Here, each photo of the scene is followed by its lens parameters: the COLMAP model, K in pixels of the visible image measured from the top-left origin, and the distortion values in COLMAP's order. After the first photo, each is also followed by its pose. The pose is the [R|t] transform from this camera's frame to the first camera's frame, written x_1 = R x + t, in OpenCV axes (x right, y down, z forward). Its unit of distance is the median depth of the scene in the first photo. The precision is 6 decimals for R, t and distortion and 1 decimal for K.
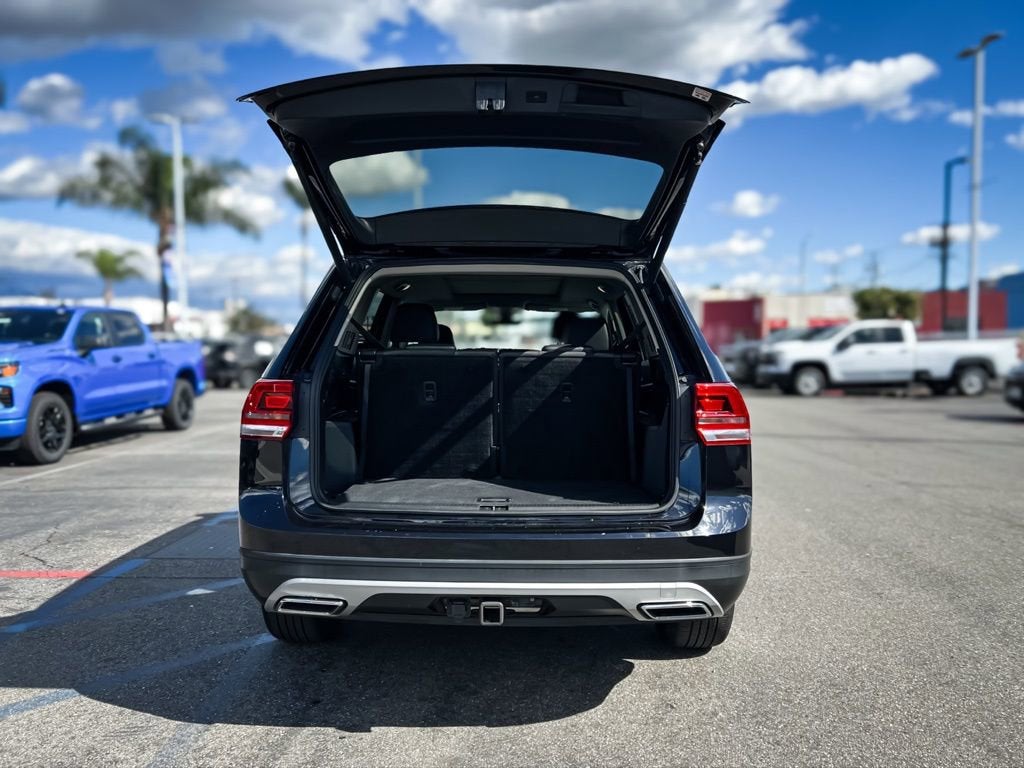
lens RADIAL K [[880.2, 0, 490.2], [0, 880.2, 379.5], [0, 0, 1]] dist [0.031823, -0.007105]
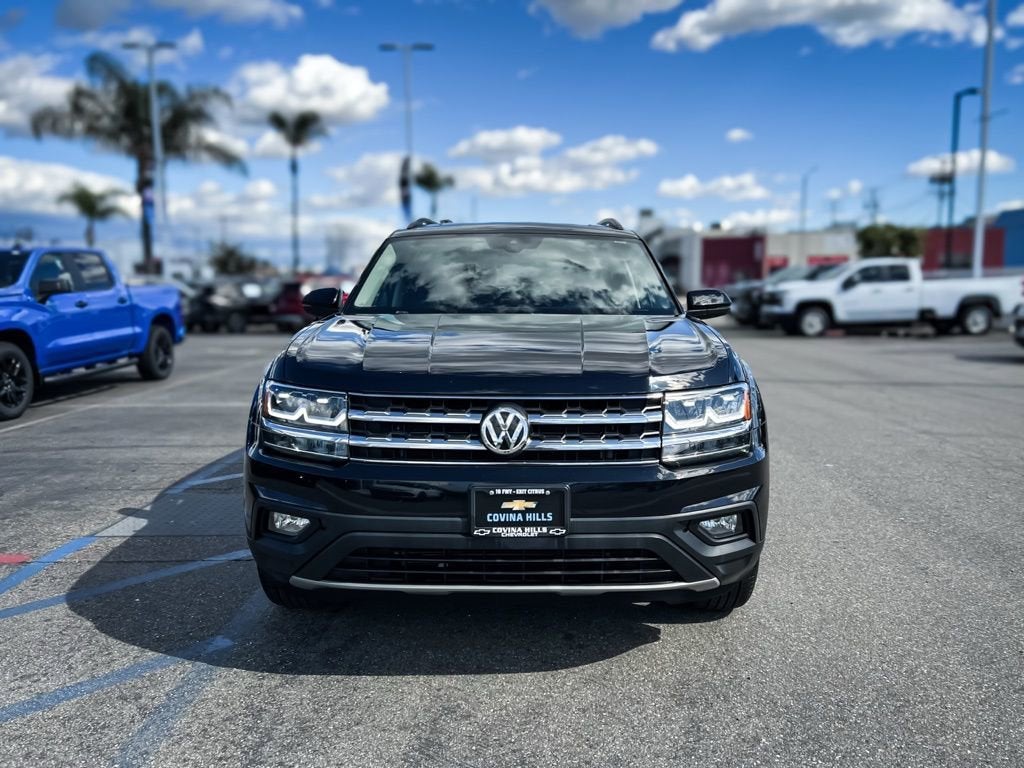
lens RADIAL K [[858.2, 0, 512.0], [0, 858.2, 384.0], [0, 0, 1]] dist [0.027288, -0.003296]
pose [[0.999629, -0.008570, 0.025869, 0.003172], [0.006571, 0.997056, 0.076391, -0.008540], [-0.026447, -0.076193, 0.996742, 0.109371]]
